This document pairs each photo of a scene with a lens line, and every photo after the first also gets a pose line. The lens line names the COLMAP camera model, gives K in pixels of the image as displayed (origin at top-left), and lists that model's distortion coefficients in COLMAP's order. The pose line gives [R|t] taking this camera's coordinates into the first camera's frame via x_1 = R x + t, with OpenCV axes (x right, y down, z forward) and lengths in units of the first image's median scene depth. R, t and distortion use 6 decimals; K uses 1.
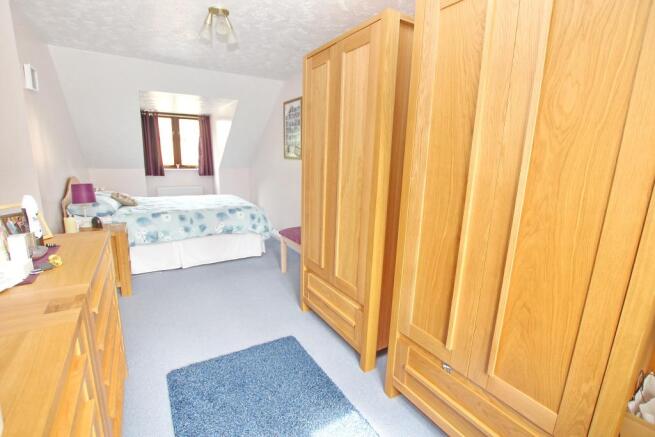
lens RADIAL K [[303.4, 0, 327.0], [0, 303.4, 219.7], [0, 0, 1]] dist [-0.031622, 0.004996]
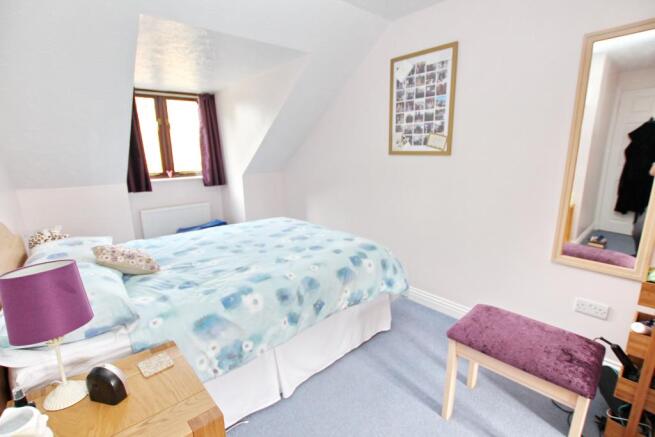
lens RADIAL K [[303.4, 0, 327.0], [0, 303.4, 219.7], [0, 0, 1]] dist [-0.031622, 0.004996]
pose [[0.984242, -0.080040, 0.157674, -0.309459], [0.076557, 0.996670, 0.028054, -0.082305], [-0.159395, -0.015541, 0.987093, 0.352001]]
